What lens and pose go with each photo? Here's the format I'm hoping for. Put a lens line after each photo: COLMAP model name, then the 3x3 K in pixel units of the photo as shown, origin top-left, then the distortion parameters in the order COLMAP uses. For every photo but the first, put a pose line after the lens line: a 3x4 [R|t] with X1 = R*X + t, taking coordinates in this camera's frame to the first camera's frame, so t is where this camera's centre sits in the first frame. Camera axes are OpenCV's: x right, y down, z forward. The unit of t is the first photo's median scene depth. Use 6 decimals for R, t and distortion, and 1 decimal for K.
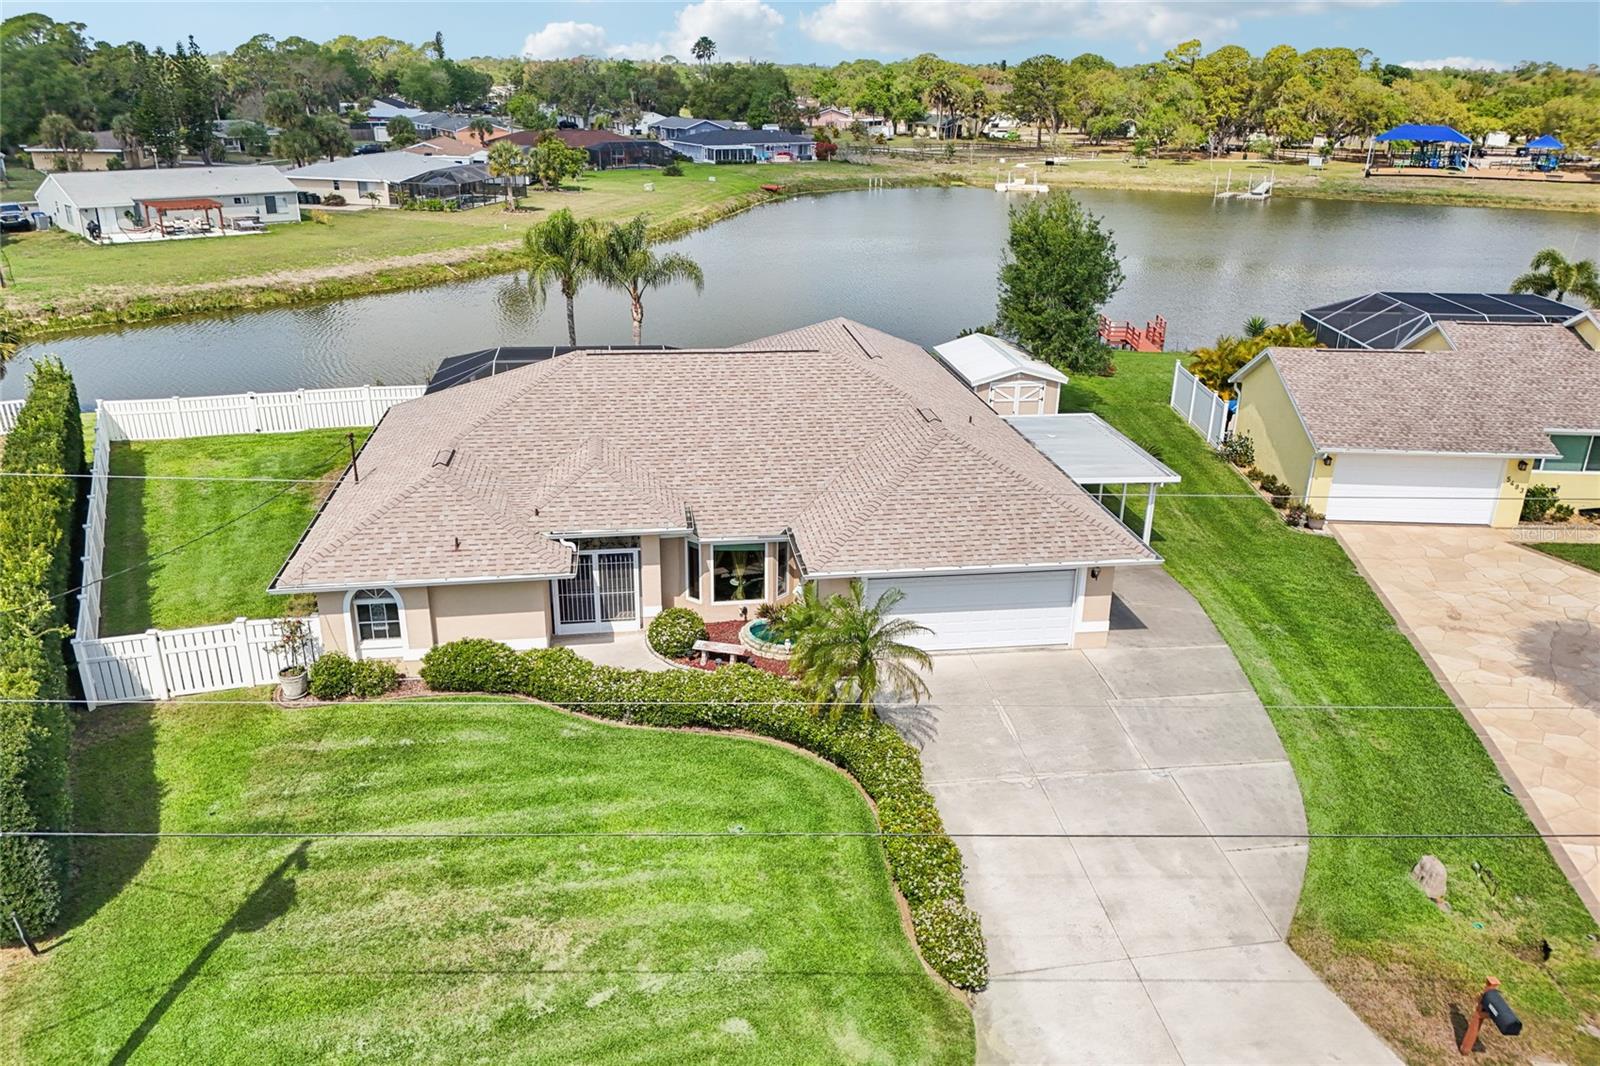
lens RADIAL K [[1155.5, 0, 800.0], [0, 1155.5, 533.0], [0, 0, 1]] dist [0.059001, -0.061620]
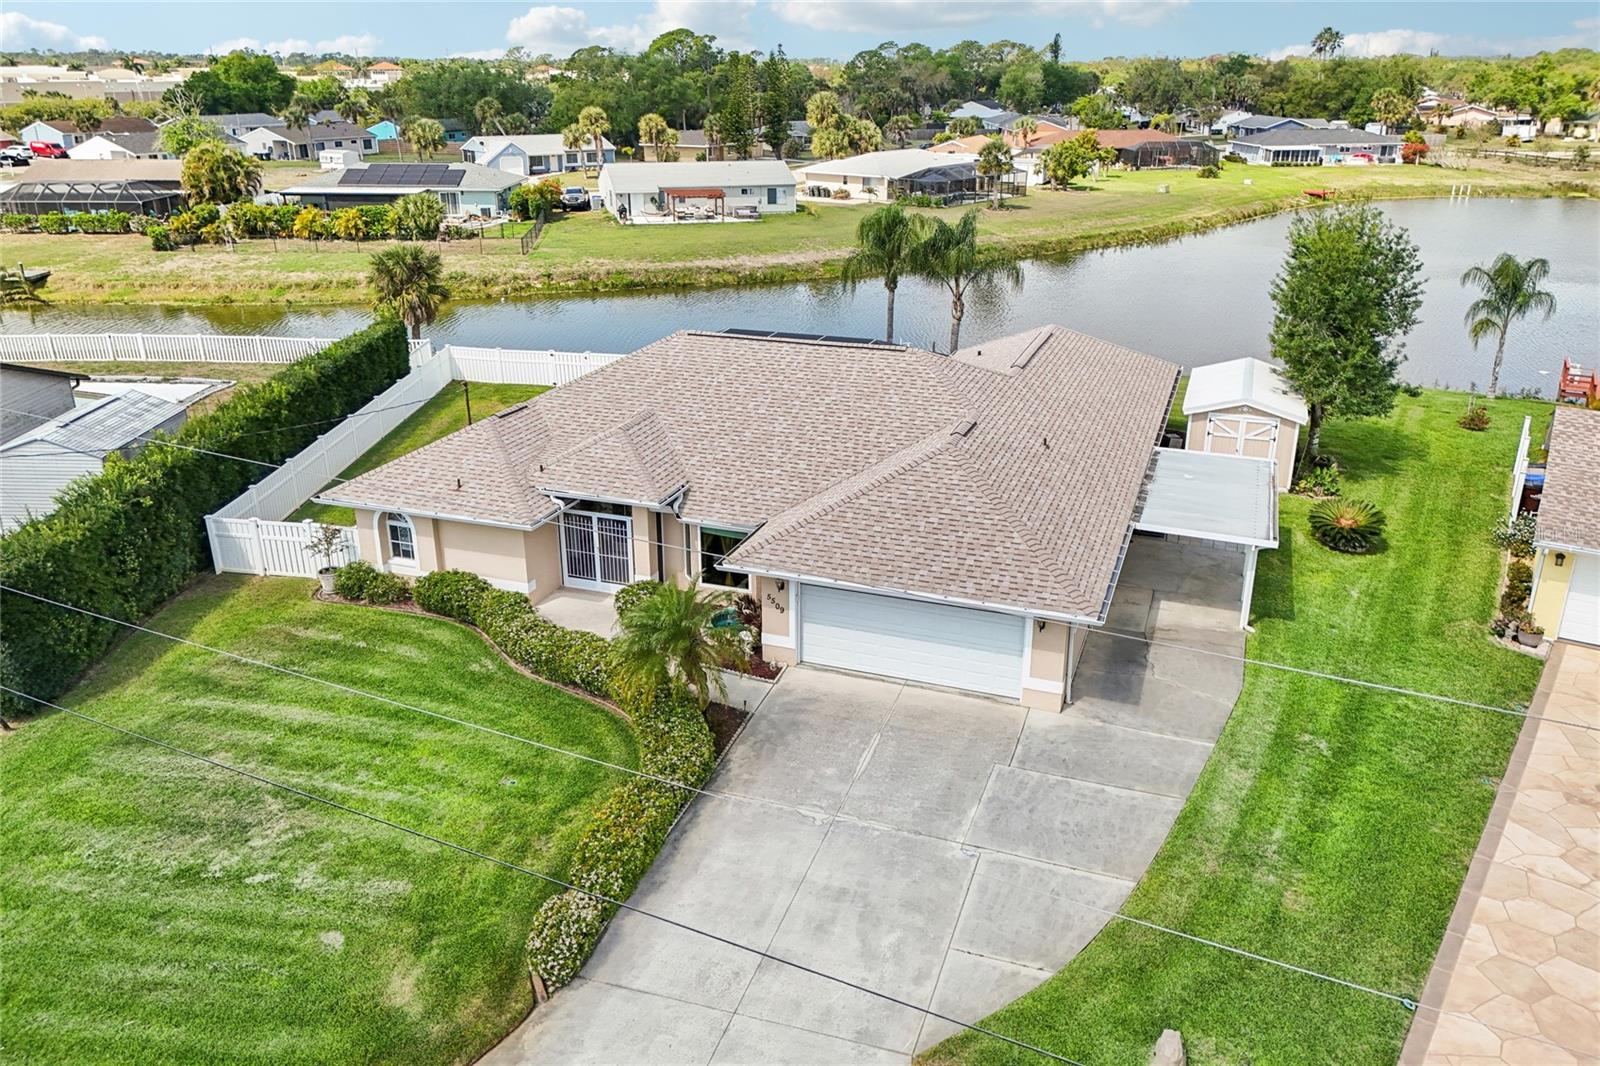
lens RADIAL K [[1171.2, 0, 800.0], [0, 1171.2, 533.0], [0, 0, 1]] dist [0.066473, -0.068465]
pose [[0.883610, 0.159094, -0.440366, 0.299313], [-0.161373, 0.986357, 0.032547, -0.020662], [0.439536, 0.042304, 0.897228, 0.076066]]
